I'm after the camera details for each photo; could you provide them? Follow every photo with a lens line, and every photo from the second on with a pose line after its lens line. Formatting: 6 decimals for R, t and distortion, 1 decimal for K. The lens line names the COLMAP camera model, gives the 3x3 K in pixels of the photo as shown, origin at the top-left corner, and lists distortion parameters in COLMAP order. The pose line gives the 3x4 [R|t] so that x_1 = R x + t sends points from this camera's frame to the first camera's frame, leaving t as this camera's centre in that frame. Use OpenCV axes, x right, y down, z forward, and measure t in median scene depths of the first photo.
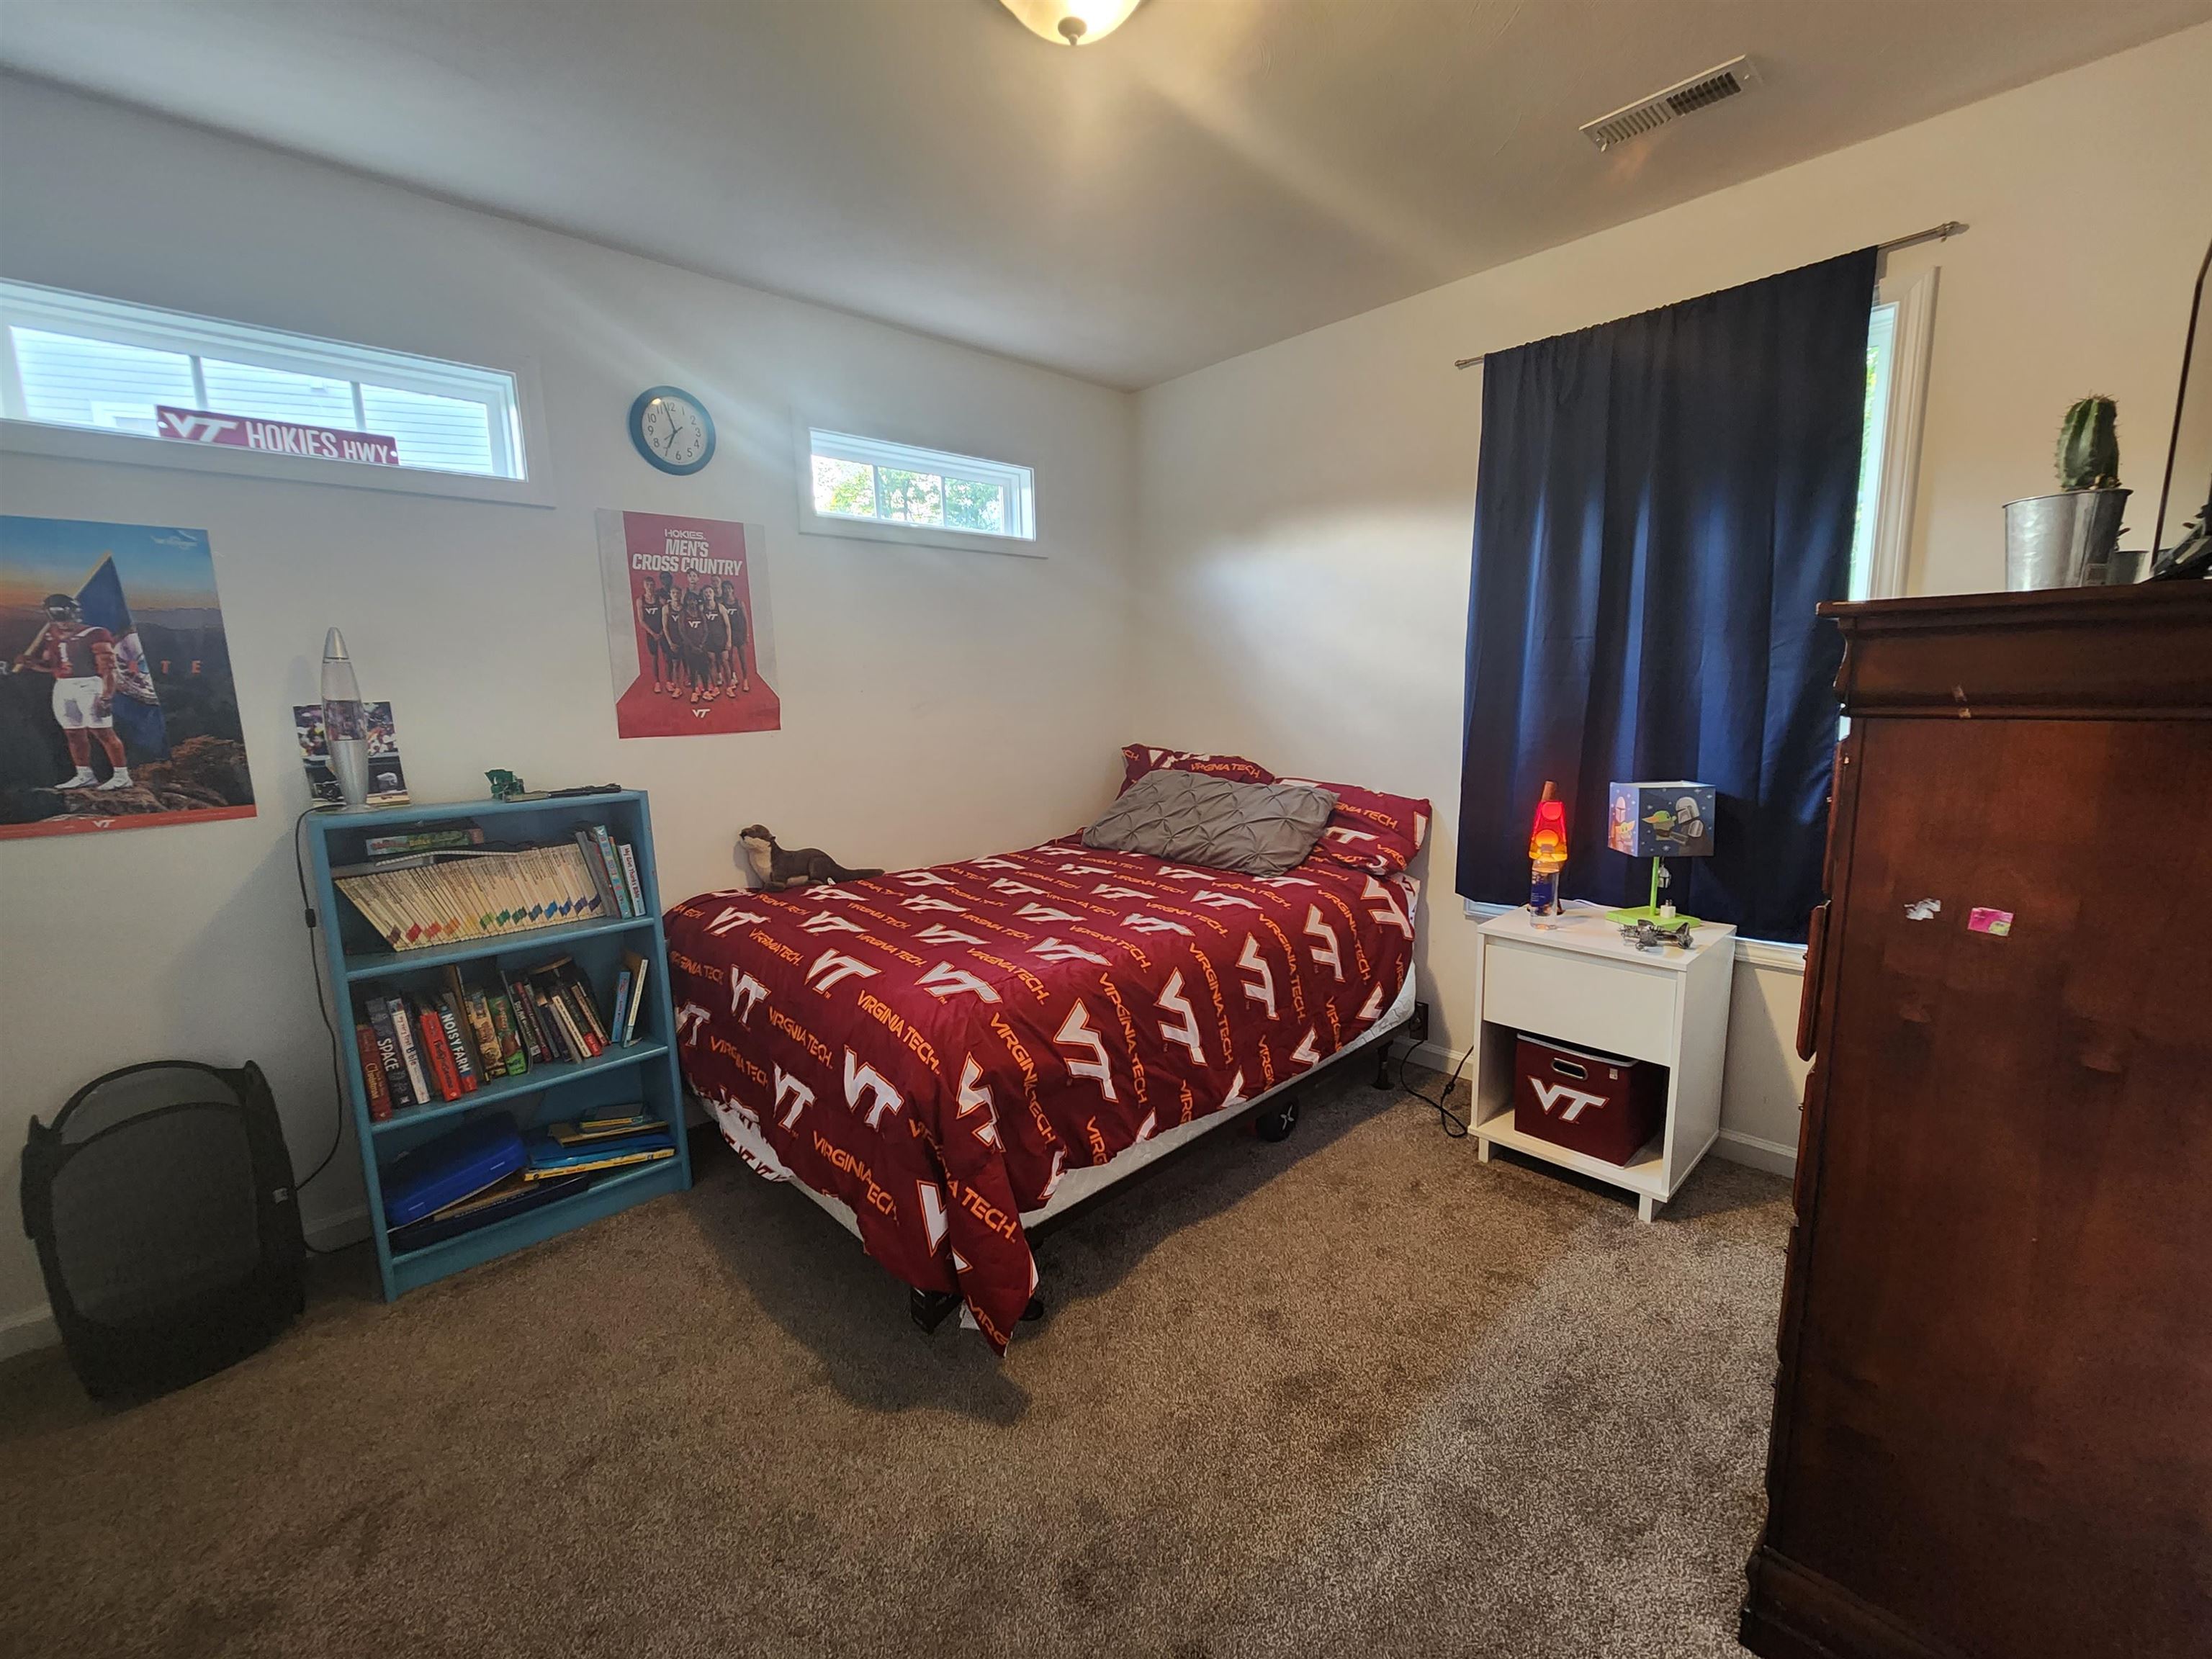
lens RADIAL K [[904.5, 0, 1112.9], [0, 904.5, 837.1], [0, 0, 1]] dist [-0.000609, -0.001585]
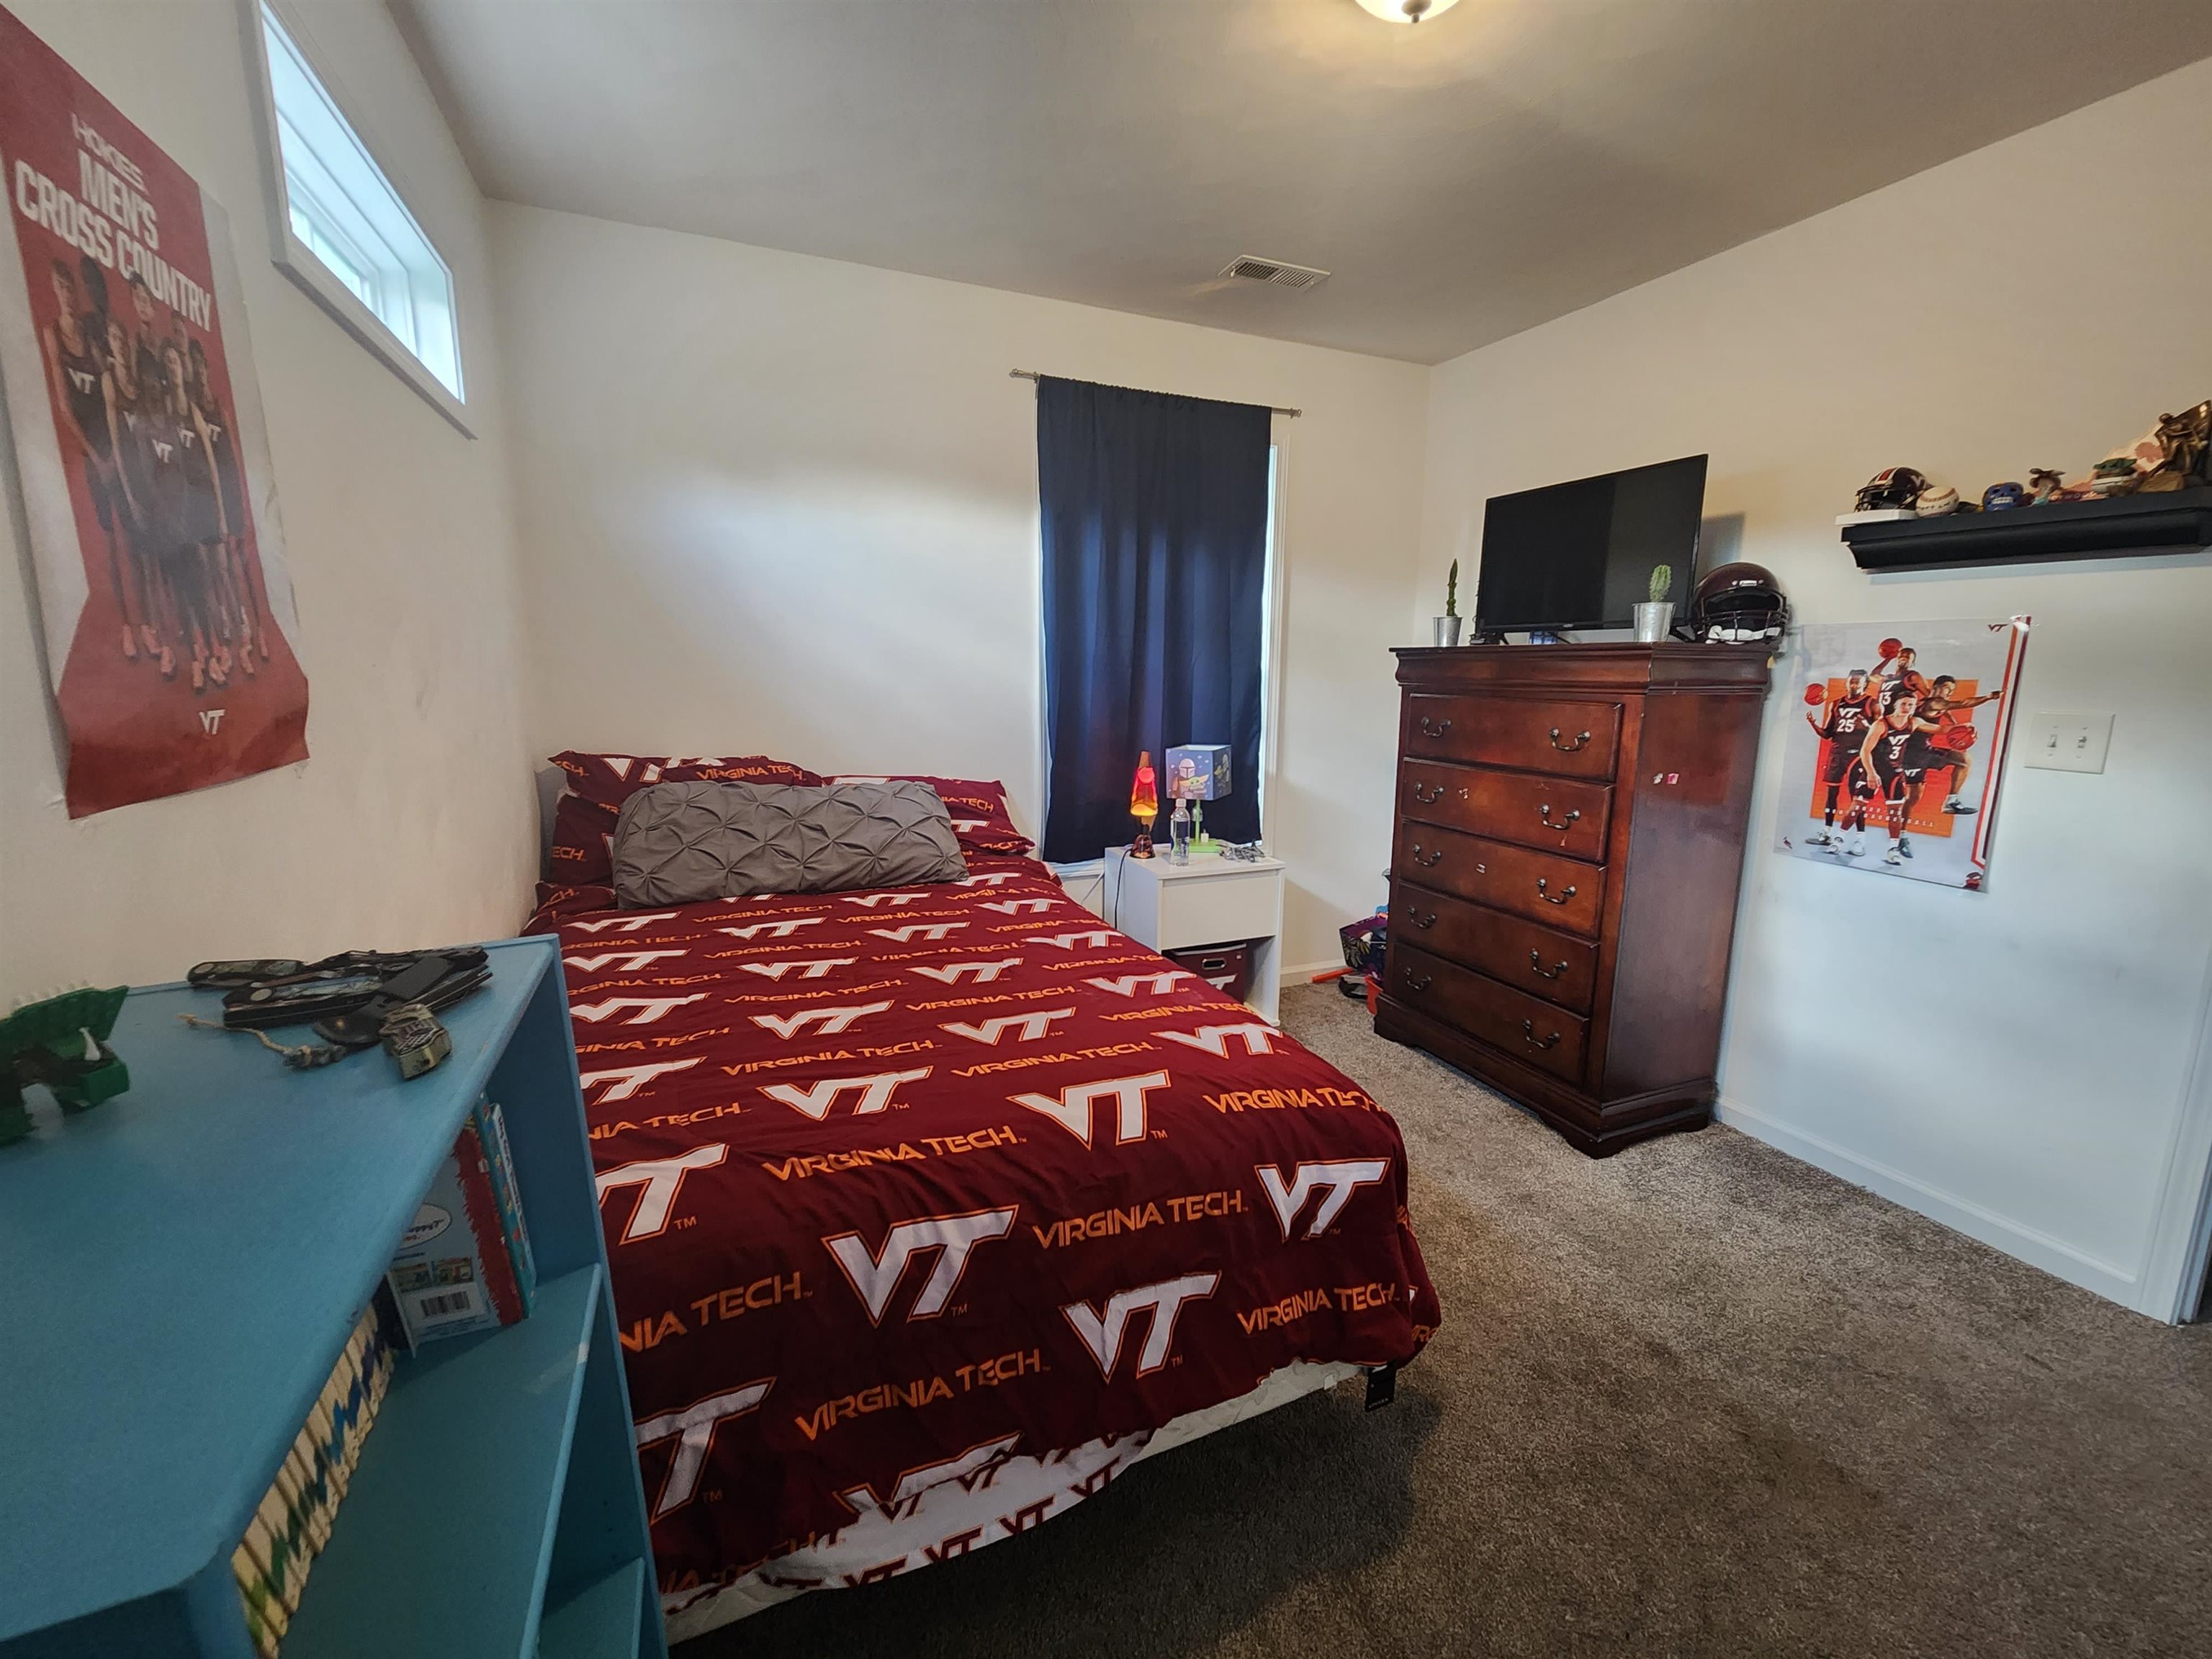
lens RADIAL K [[904.5, 0, 1099.9], [0, 904.5, 835.8], [0, 0, 1]] dist [-0.000609, -0.001585]
pose [[0.343633, -0.151083, 0.926871, -0.726738], [0.139382, 0.984248, 0.108761, -0.093328], [-0.928703, 0.091815, 0.359278, 0.627179]]
